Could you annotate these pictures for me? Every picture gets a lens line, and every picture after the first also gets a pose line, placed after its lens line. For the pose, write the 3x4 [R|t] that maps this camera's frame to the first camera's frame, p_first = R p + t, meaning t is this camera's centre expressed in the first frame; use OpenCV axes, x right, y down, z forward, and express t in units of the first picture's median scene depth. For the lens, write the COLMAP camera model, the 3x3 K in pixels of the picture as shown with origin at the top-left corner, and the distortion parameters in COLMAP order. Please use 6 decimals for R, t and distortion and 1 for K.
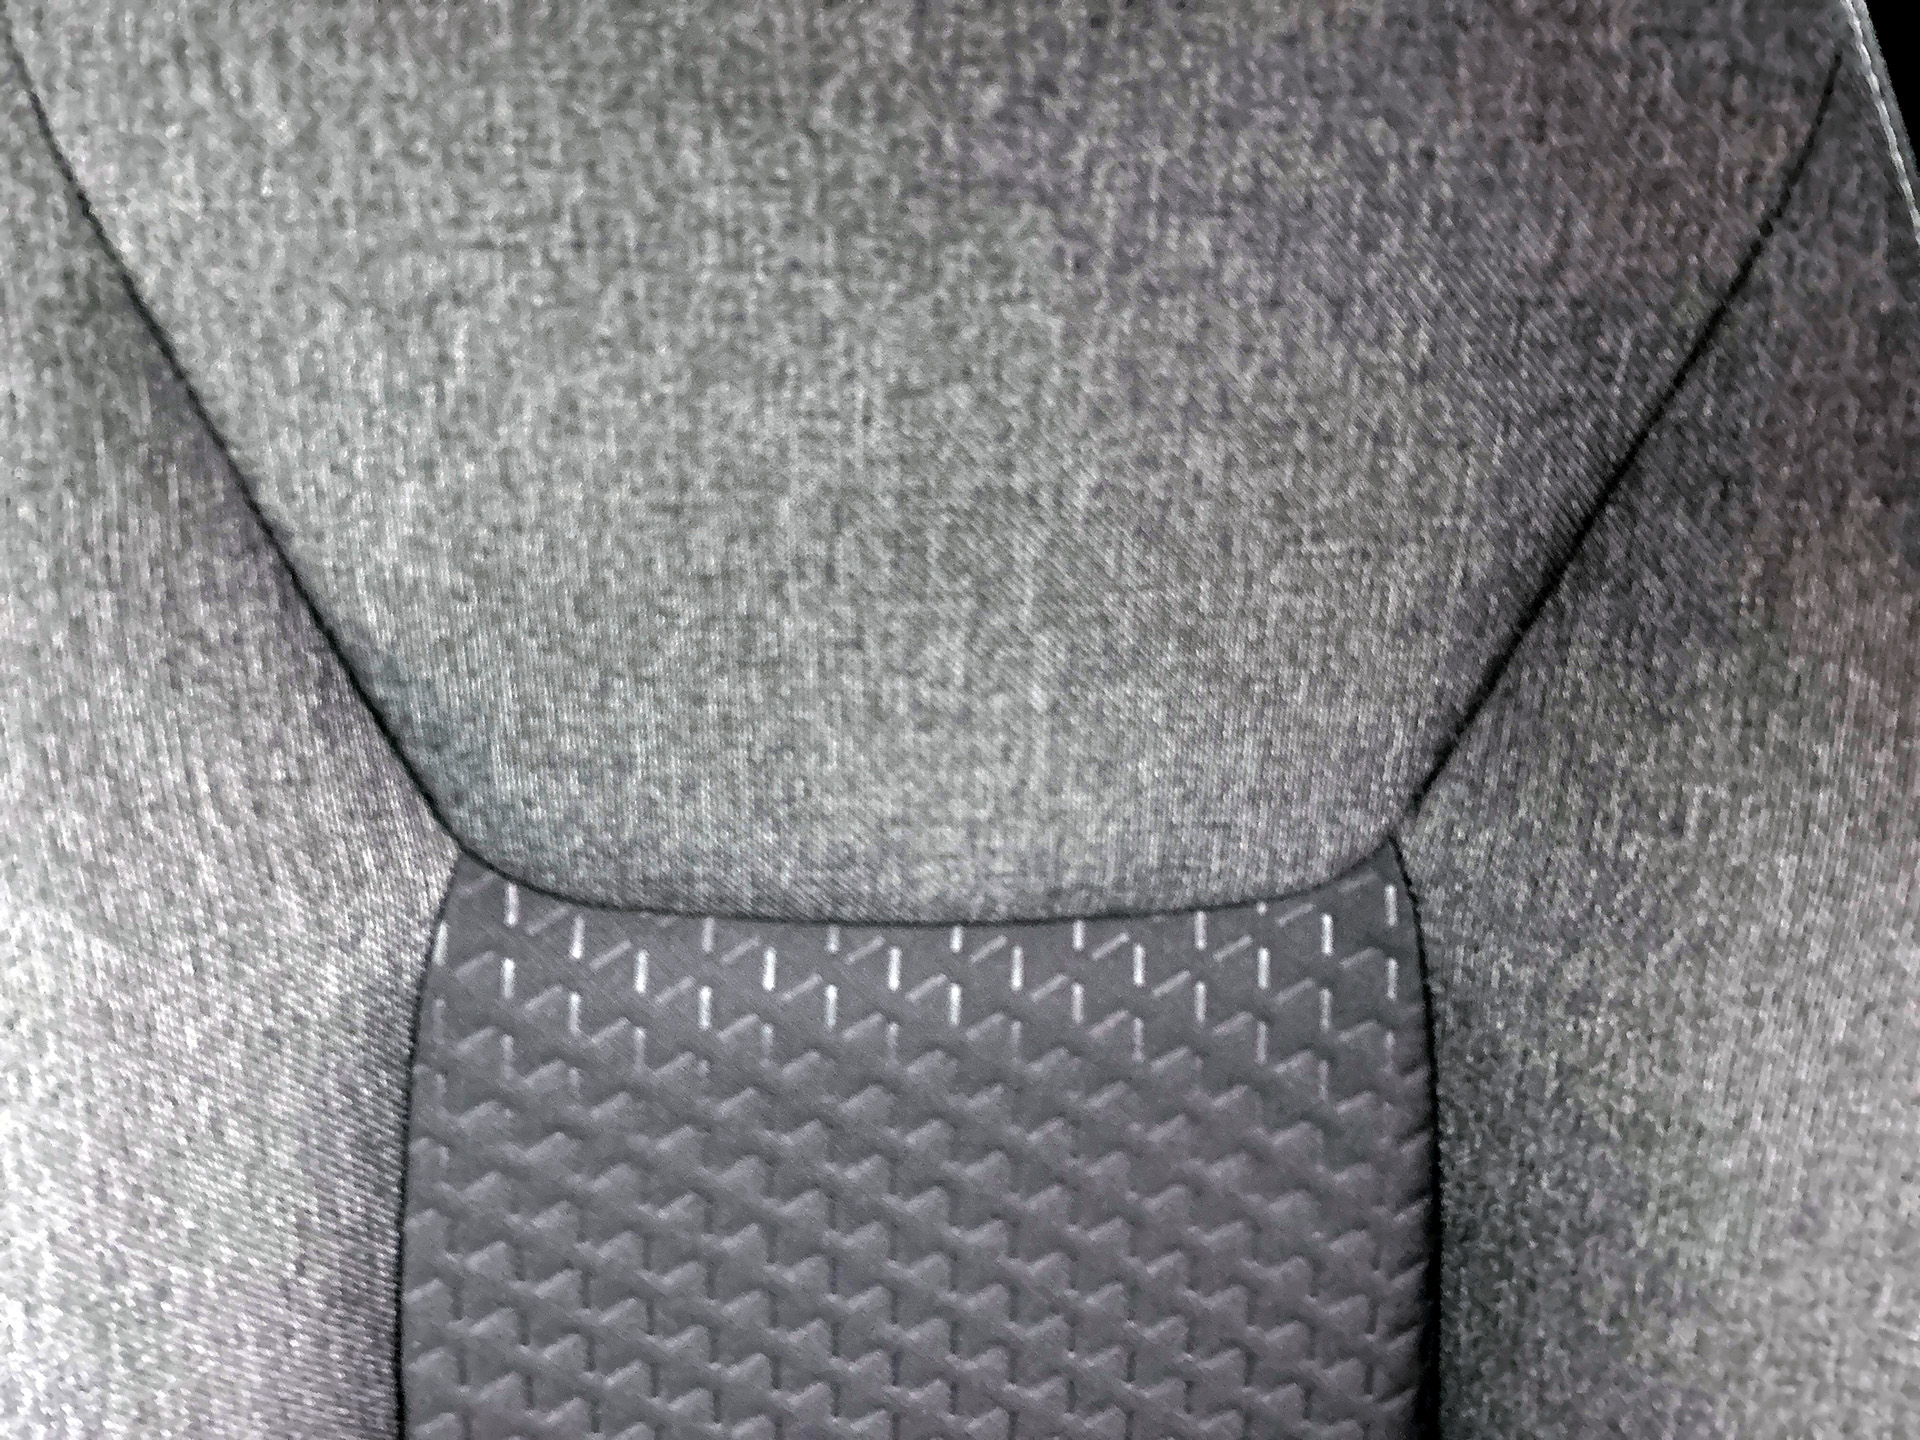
lens RADIAL K [[1491.3, 0, 960.0], [0, 1491.3, 720.0], [0, 0, 1]] dist [0.000244, -0.005253]
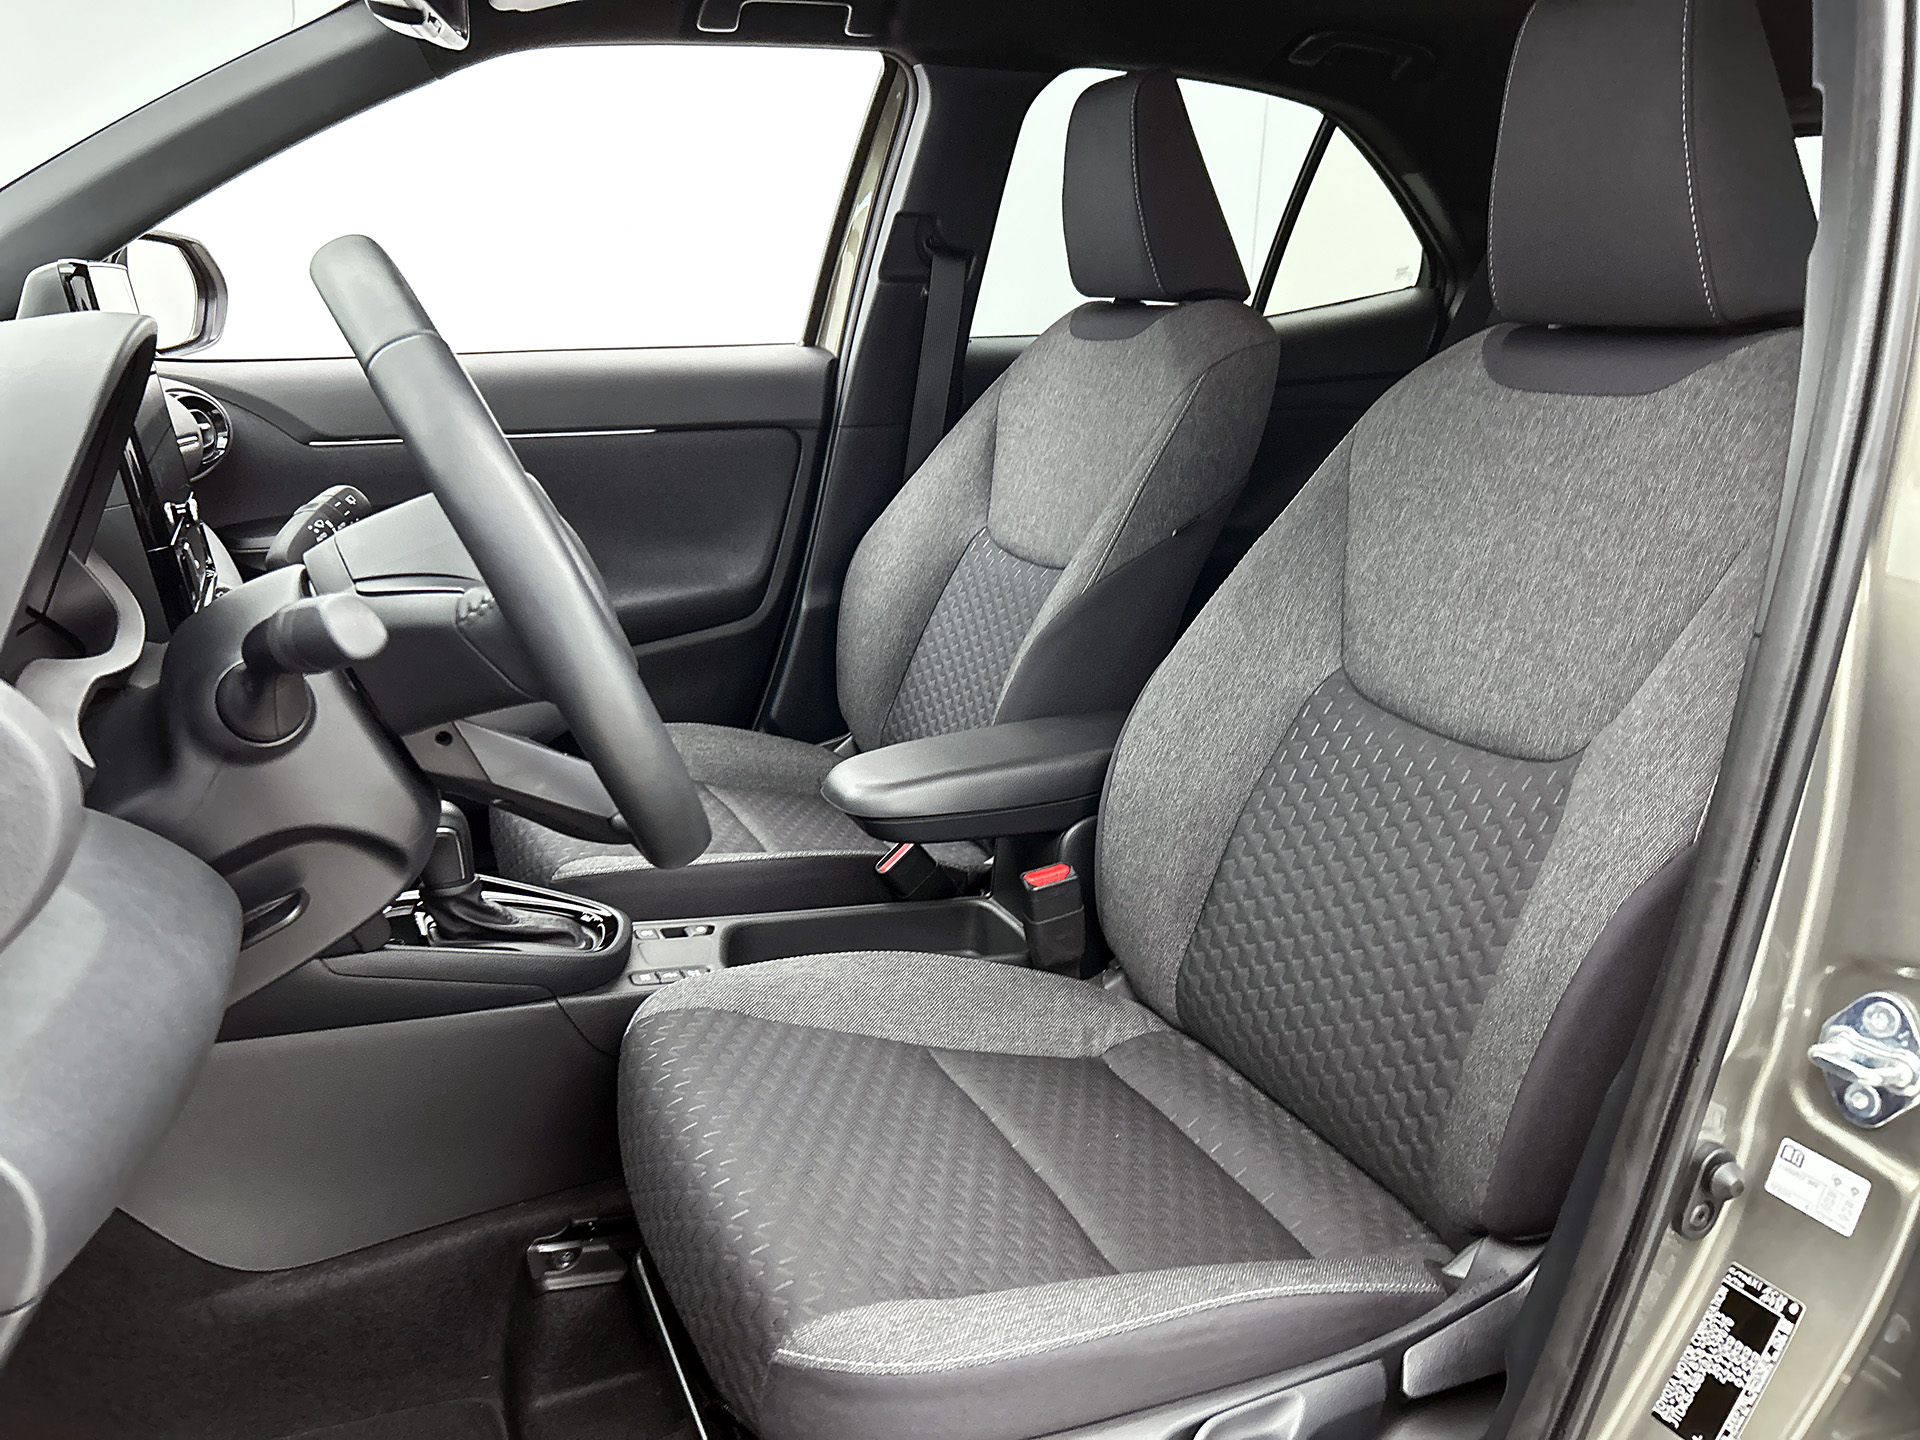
lens RADIAL K [[1491.3, 0, 960.0], [0, 1491.3, 720.0], [0, 0, 1]] dist [0.000244, -0.005253]
pose [[0.399312, 0.228525, -0.887878, 2.302878], [-0.555339, 0.830848, -0.035910, 0.795196], [0.729485, 0.507413, 0.458676, -1.008922]]
